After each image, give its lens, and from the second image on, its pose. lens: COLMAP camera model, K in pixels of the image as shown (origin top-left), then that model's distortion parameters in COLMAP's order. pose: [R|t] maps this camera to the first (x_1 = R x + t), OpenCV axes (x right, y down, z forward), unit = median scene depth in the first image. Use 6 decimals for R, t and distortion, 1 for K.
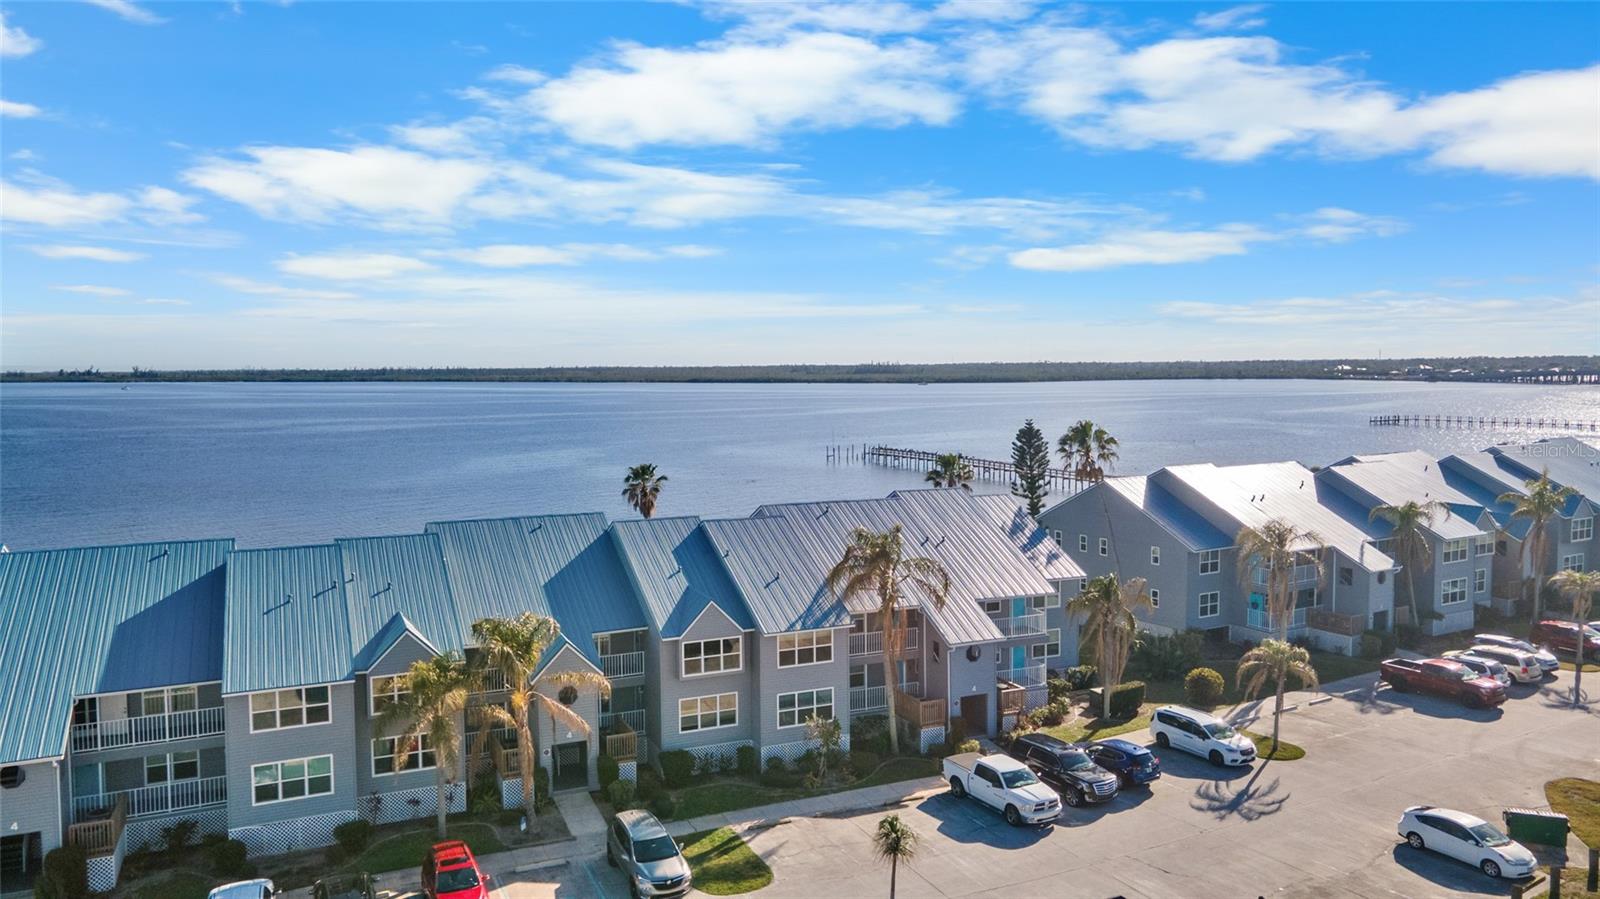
lens RADIAL K [[1157.7, 0, 800.0], [0, 1157.7, 449.5], [0, 0, 1]] dist [0.008622, 0.058284]
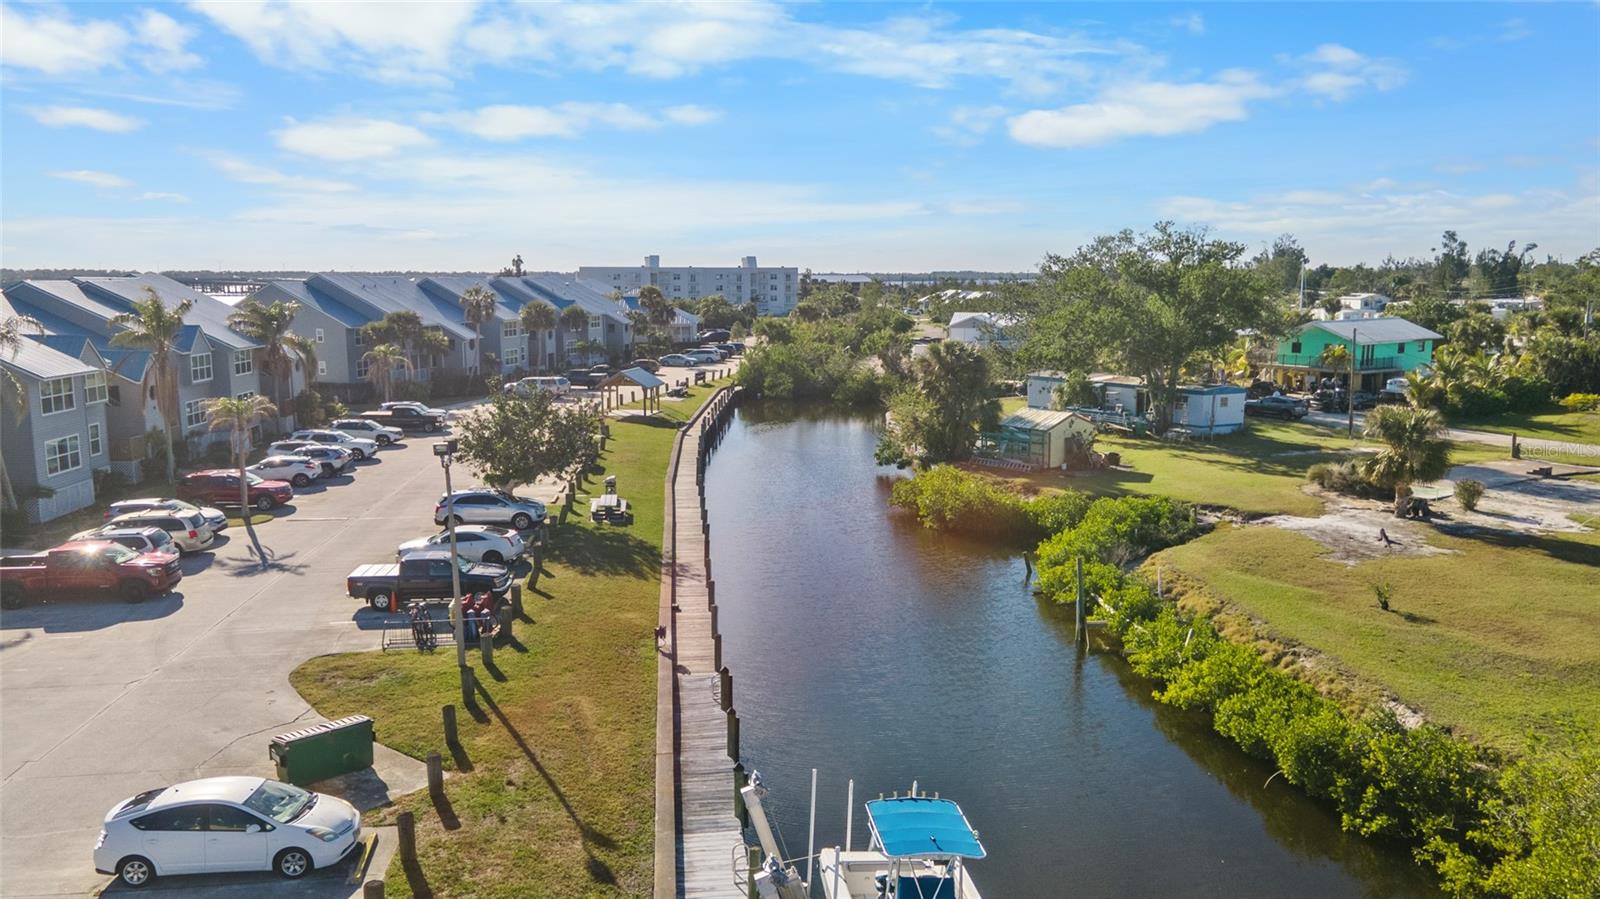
lens RADIAL K [[1157.7, 0, 800.0], [0, 1157.7, 449.5], [0, 0, 1]] dist [0.008622, 0.058284]
pose [[0.436430, -0.118813, 0.891859, 0.168980], [0.055646, 0.992909, 0.105045, 0.090954], [-0.898016, 0.003784, 0.439947, 0.391885]]
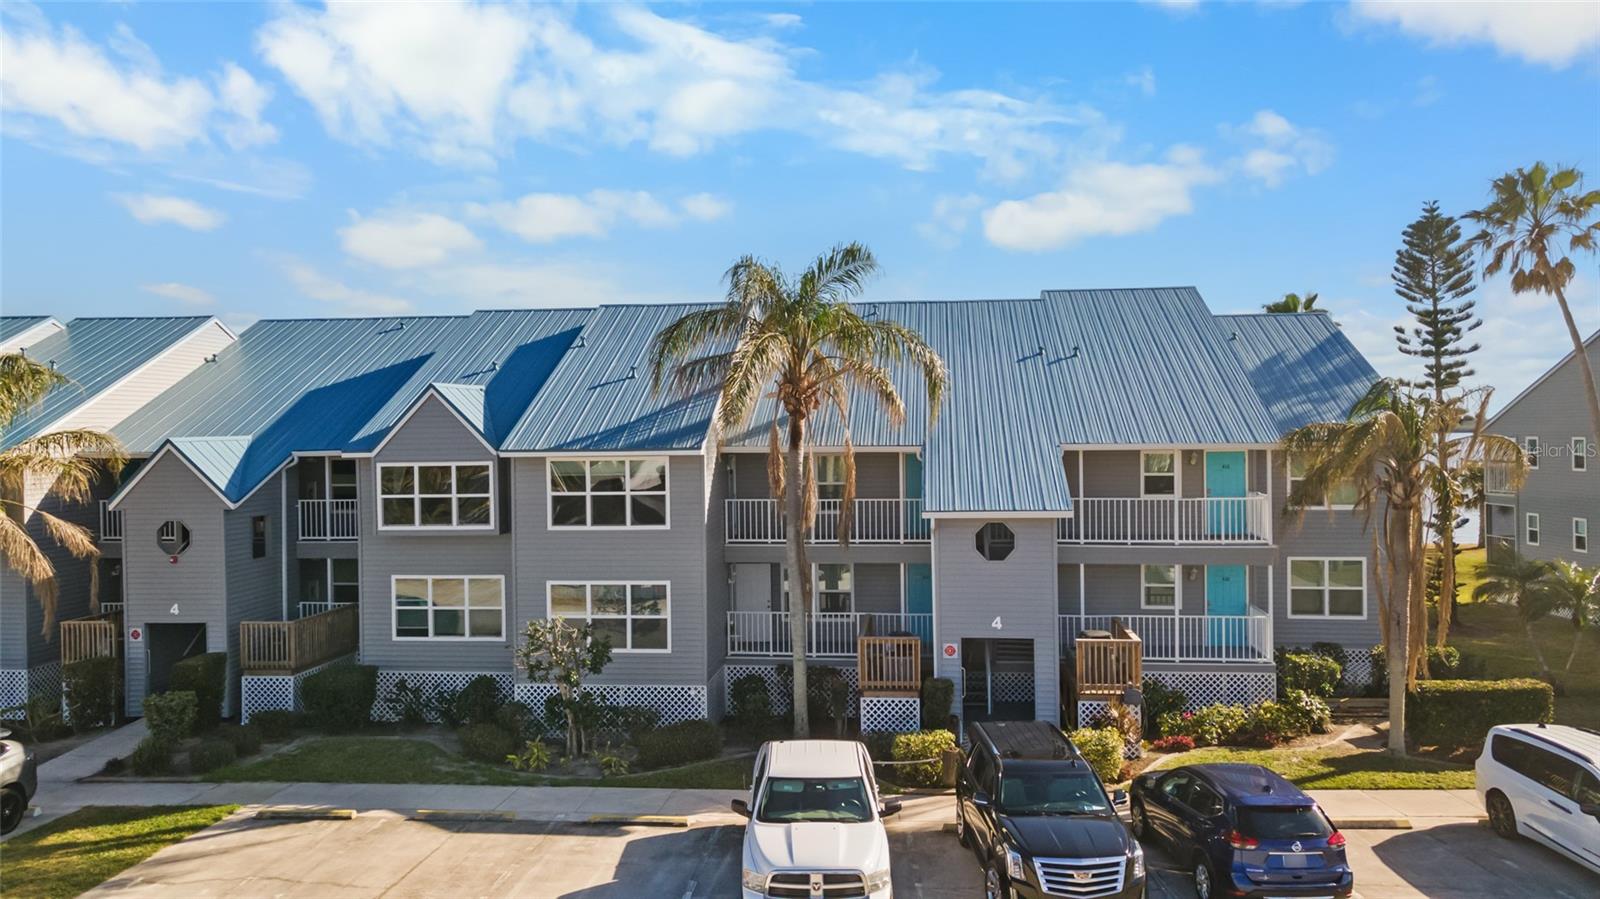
lens RADIAL K [[1157.7, 0, 800.0], [0, 1157.7, 449.5], [0, 0, 1]] dist [0.008622, 0.058284]
pose [[0.862341, 0.002479, -0.506323, 0.281160], [-0.029345, 0.998552, -0.045089, 0.148779], [0.505478, 0.053740, 0.861165, 0.531134]]
